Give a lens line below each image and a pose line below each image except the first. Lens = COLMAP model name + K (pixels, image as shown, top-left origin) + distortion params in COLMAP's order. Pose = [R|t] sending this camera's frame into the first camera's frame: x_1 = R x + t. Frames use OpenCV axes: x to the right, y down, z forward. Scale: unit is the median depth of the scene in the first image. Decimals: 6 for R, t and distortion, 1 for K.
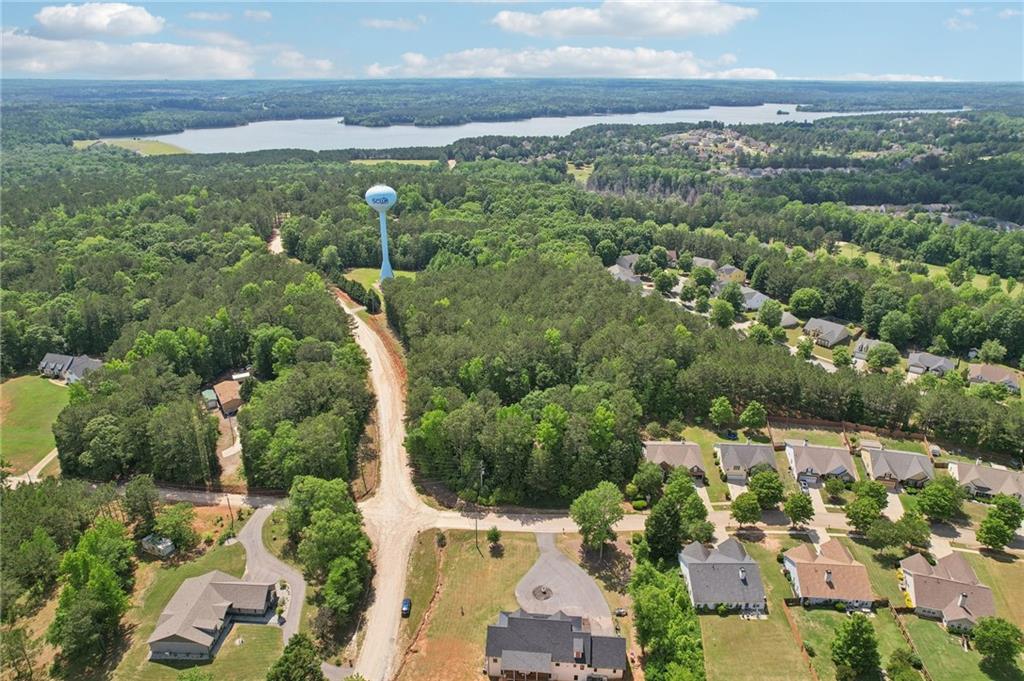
lens RADIAL K [[671.8, 0, 509.8], [0, 671.8, 345.2], [0, 0, 1]] dist [-0.028291, 0.010667]
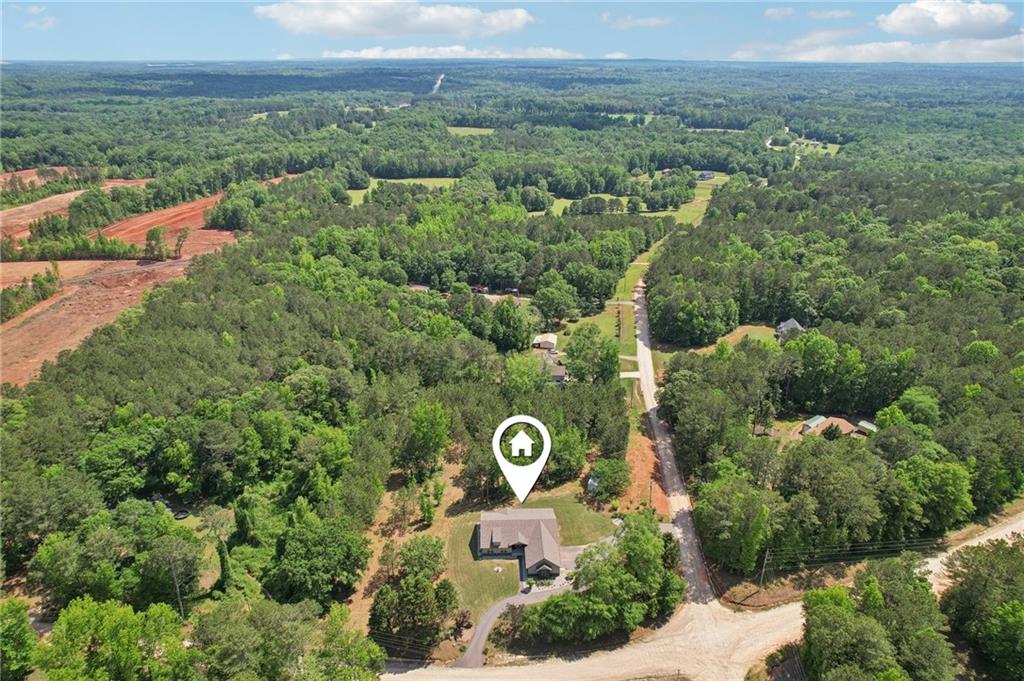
lens RADIAL K [[671.8, 0, 512.3], [0, 671.8, 341.5], [0, 0, 1]] dist [-0.028291, 0.010667]
pose [[0.098504, 0.409585, -0.906938, 0.408994], [-0.389180, 0.854641, 0.343698, -0.246206], [0.915880, 0.319106, 0.243587, 0.569218]]
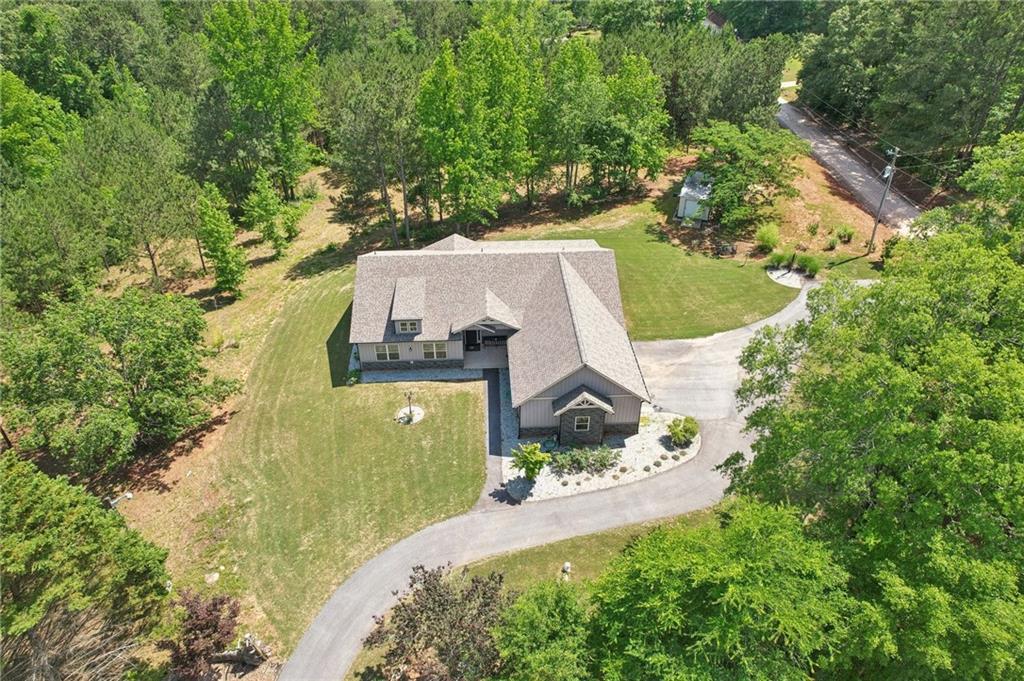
lens RADIAL K [[671.8, 0, 507.7], [0, 671.8, 338.1], [0, 0, 1]] dist [-0.028291, 0.010667]
pose [[0.108201, 0.567529, -0.816213, -0.154312], [-0.380181, 0.782245, 0.493512, 0.225639], [0.918561, 0.256911, 0.300403, 0.850166]]
